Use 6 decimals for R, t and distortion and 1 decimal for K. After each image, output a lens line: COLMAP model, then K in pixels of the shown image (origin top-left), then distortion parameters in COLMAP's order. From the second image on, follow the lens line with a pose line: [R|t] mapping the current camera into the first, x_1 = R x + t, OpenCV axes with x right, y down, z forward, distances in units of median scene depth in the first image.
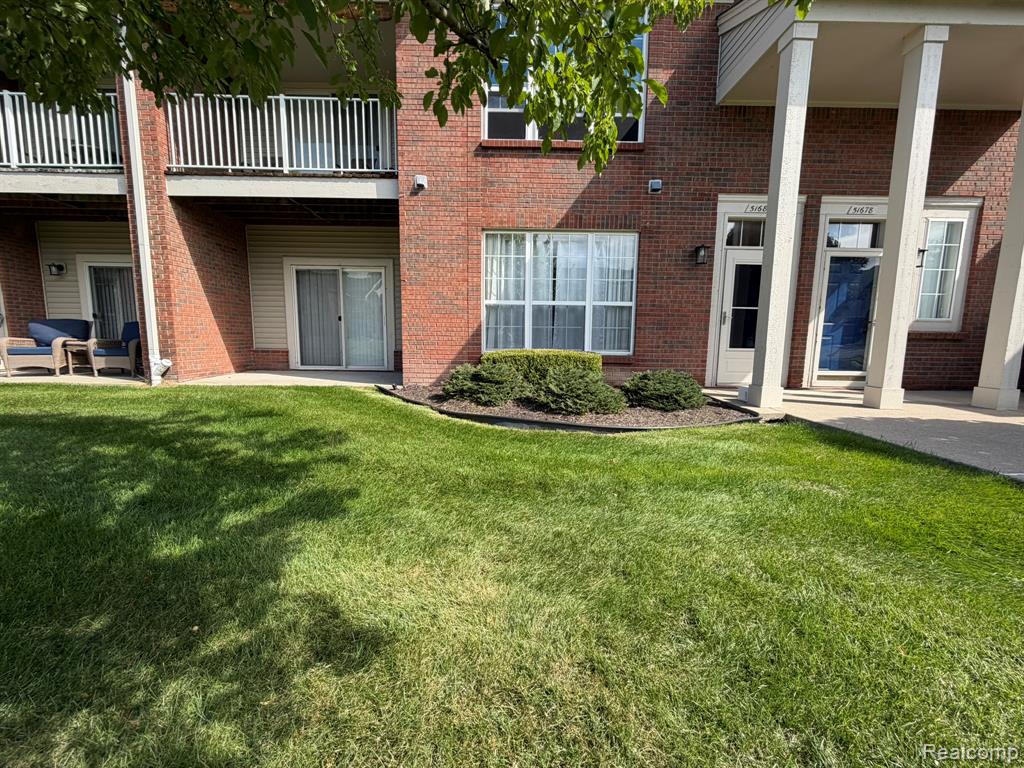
lens RADIAL K [[406.8, 0, 512.5], [0, 406.8, 380.0], [0, 0, 1]] dist [-0.000607, 0.000354]
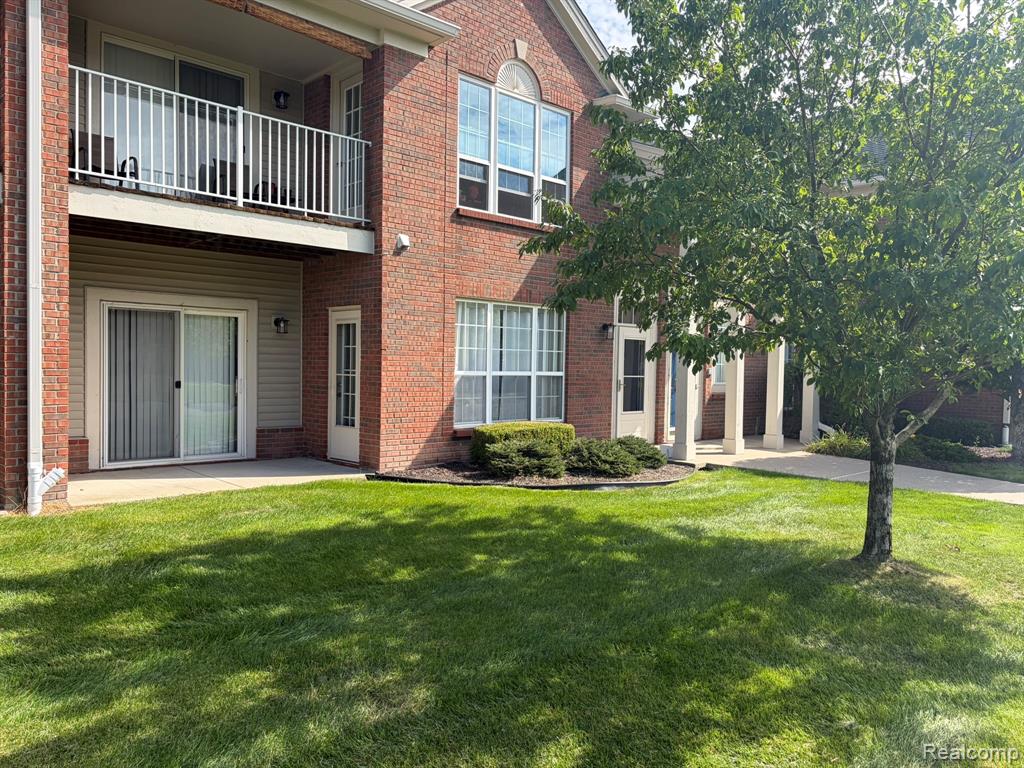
lens RADIAL K [[767.5, 0, 509.9], [0, 767.5, 387.5], [0, 0, 1]] dist [0.037971, -0.001671]
pose [[0.736001, -0.018540, 0.676727, -1.175491], [0.066929, 0.996720, -0.045484, -0.072540], [-0.673664, 0.078769, 0.734828, -0.369345]]
